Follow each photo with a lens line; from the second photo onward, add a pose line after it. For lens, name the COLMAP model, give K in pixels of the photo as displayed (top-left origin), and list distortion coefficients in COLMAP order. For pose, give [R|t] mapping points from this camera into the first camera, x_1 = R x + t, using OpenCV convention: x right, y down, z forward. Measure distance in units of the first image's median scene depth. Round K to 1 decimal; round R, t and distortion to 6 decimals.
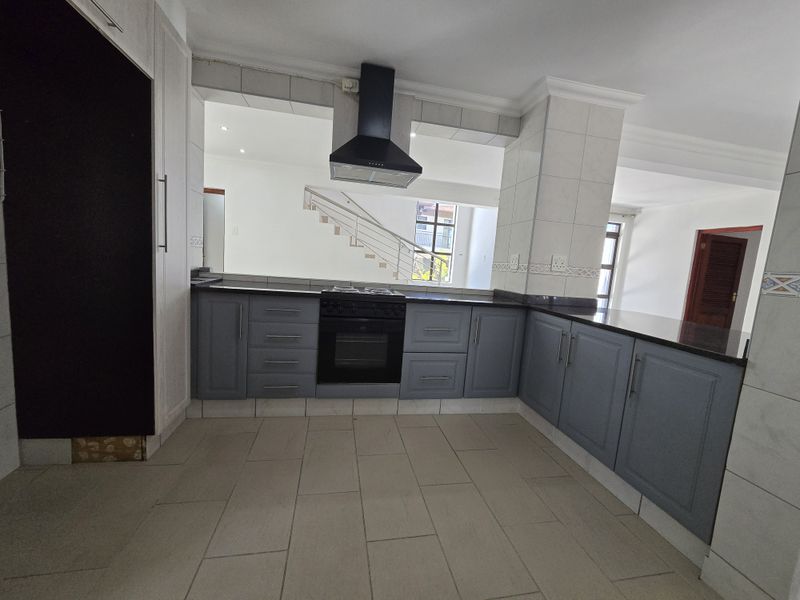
lens RADIAL K [[329.6, 0, 402.2], [0, 329.6, 300.0], [0, 0, 1]] dist [-0.002240, -0.000037]
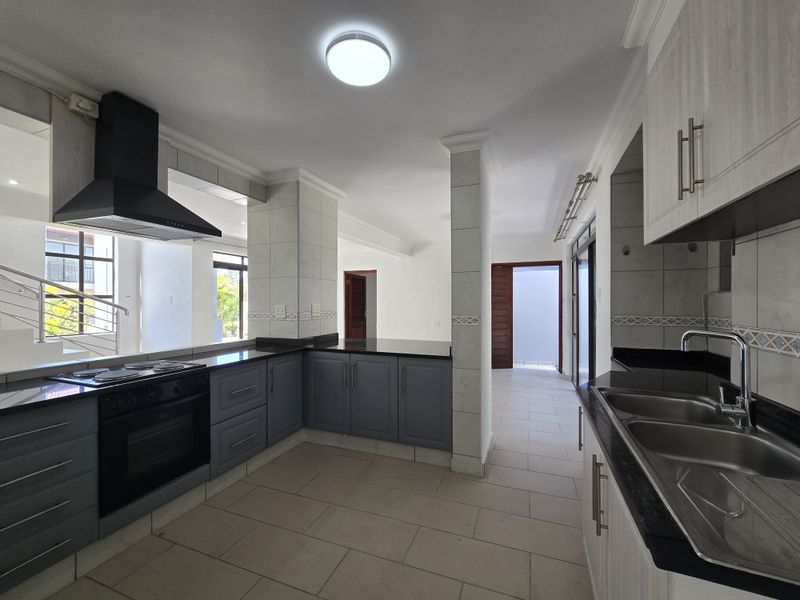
lens RADIAL K [[329.6, 0, 402.2], [0, 329.6, 300.0], [0, 0, 1]] dist [-0.002240, -0.000037]
pose [[0.535542, -0.072914, 0.841355, -0.432466], [0.137738, 0.990467, -0.001837, -0.106225], [-0.833201, 0.116870, 0.540480, 0.033340]]
